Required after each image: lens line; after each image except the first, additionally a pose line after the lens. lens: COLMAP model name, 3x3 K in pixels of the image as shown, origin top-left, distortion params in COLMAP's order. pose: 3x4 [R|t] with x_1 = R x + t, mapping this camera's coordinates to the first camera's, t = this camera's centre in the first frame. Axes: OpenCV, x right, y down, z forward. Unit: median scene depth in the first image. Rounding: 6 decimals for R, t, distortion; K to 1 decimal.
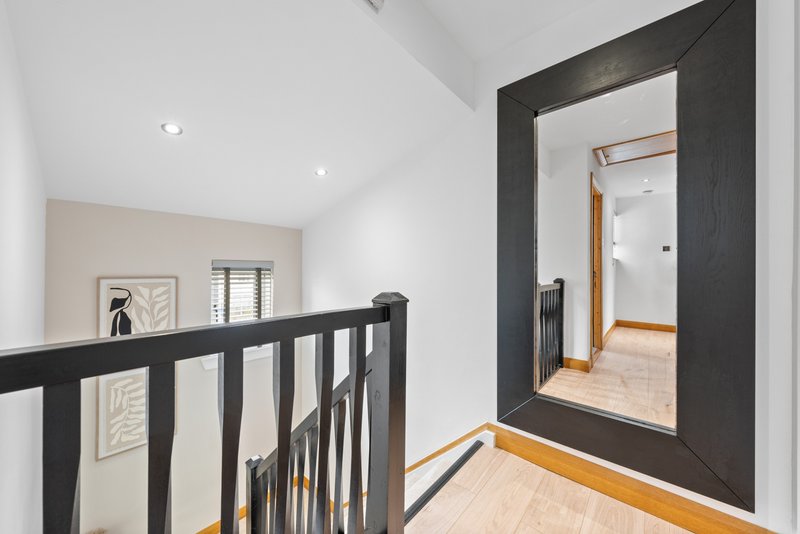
lens RADIAL K [[281.7, 0, 400.6], [0, 281.7, 272.3], [0, 0, 1]] dist [0.000731, 0.000417]
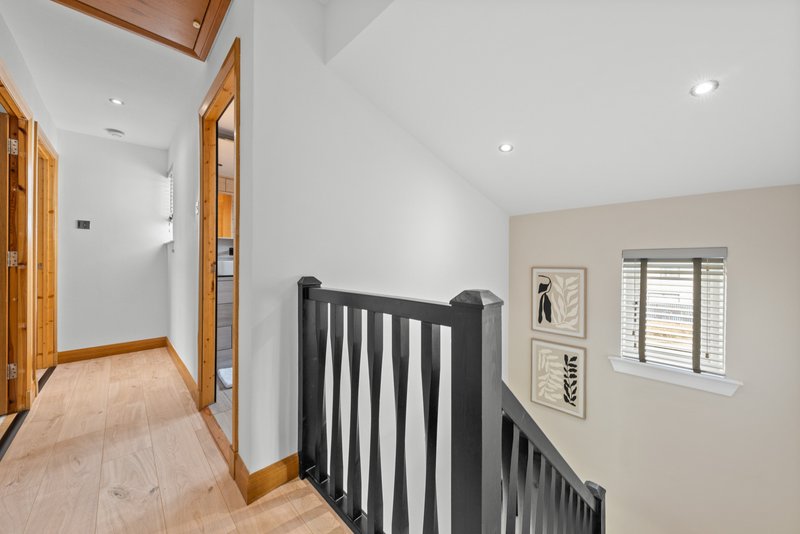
lens RADIAL K [[281.7, 0, 402.6], [0, 281.7, 263.0], [0, 0, 1]] dist [0.000731, 0.000417]
pose [[-0.058894, -0.003063, -0.998260, 0.300832], [-0.007658, 0.999967, -0.002616, 0.005696], [0.998235, 0.007490, -0.058915, 0.417131]]
